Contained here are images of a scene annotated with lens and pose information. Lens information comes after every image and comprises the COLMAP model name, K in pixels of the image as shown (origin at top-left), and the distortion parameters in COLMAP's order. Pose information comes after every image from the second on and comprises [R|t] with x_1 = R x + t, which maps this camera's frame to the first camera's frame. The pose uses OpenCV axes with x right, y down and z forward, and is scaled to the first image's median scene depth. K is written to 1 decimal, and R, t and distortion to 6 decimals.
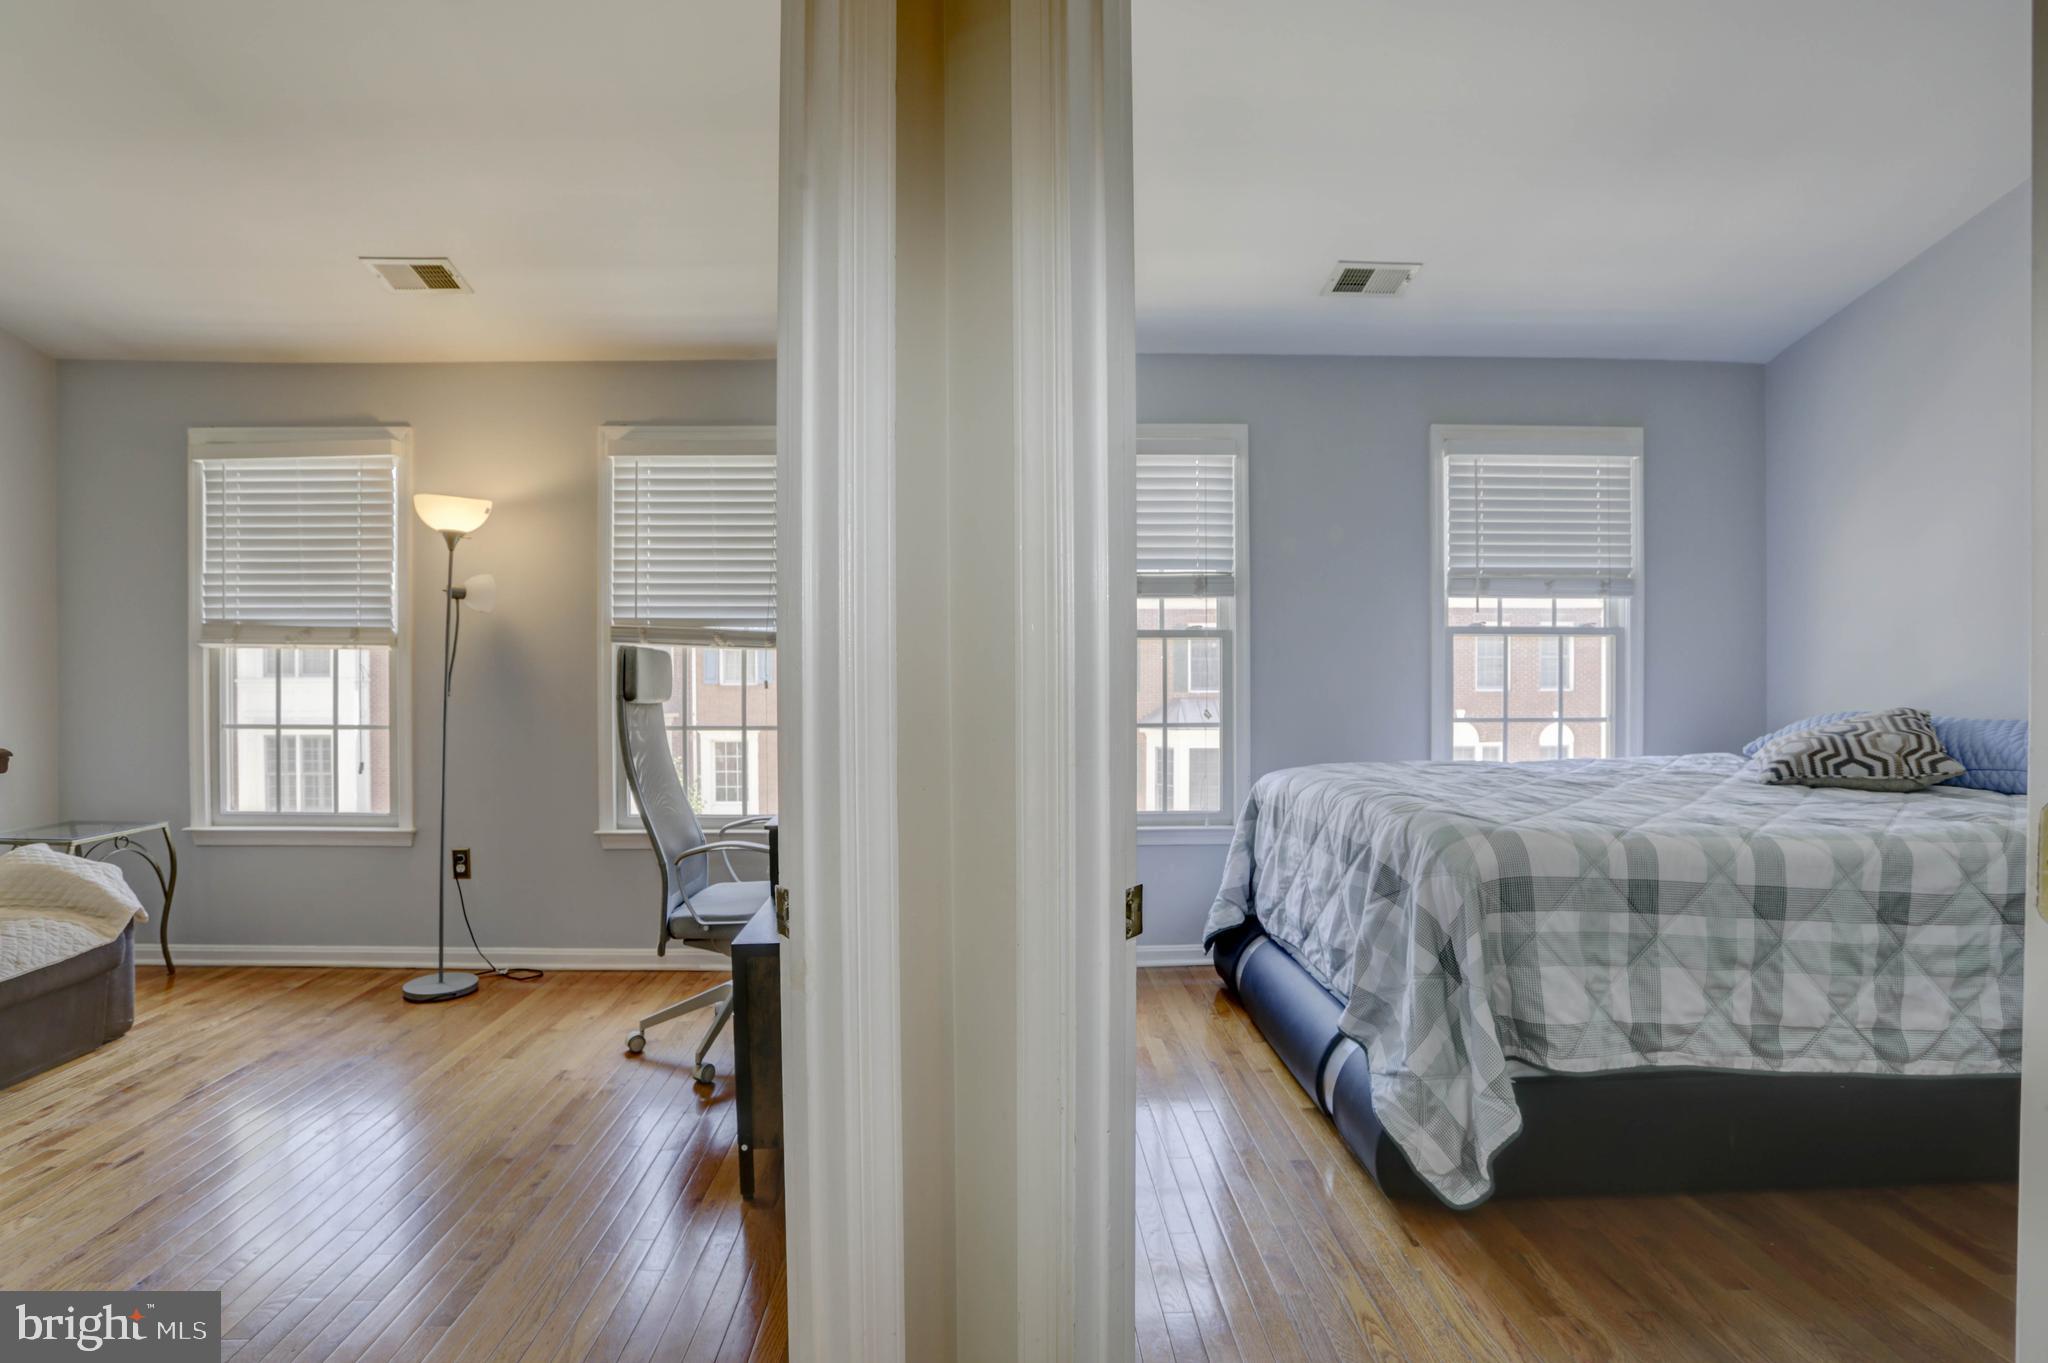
lens RADIAL K [[989.4, 0, 1020.4], [0, 989.4, 664.9], [0, 0, 1]] dist [-0.072881, 0.032736]
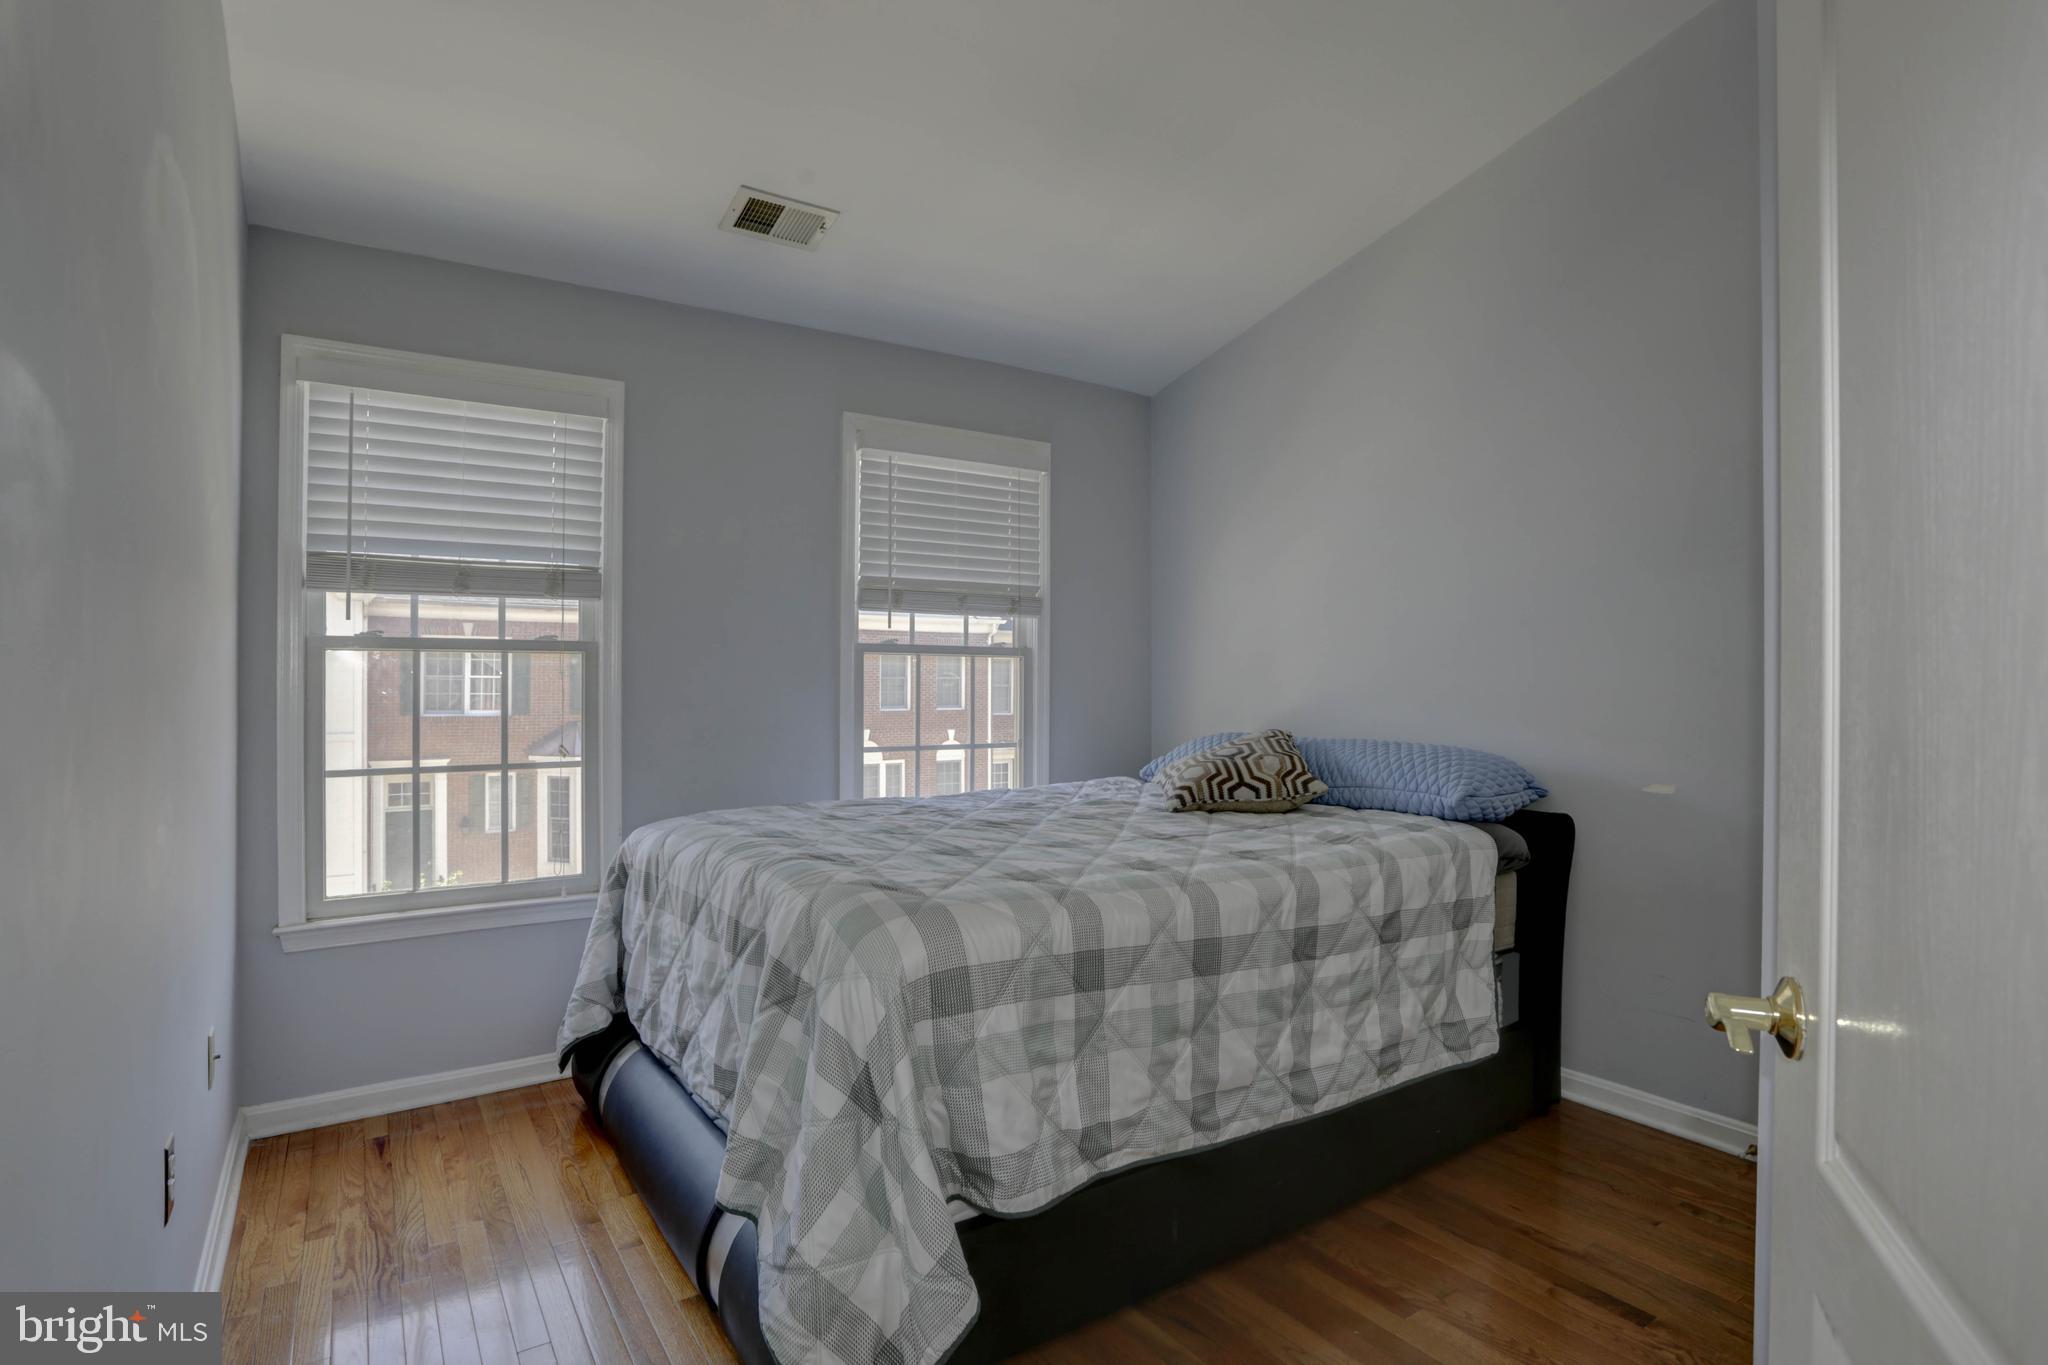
lens RADIAL K [[989.4, 0, 1020.4], [0, 989.4, 665.9], [0, 0, 1]] dist [-0.072881, 0.032736]
pose [[0.835339, 0.011139, 0.549622, 0.103967], [-0.001865, 0.999846, -0.017428, -0.005357], [-0.549732, 0.013533, 0.835231, 0.256943]]
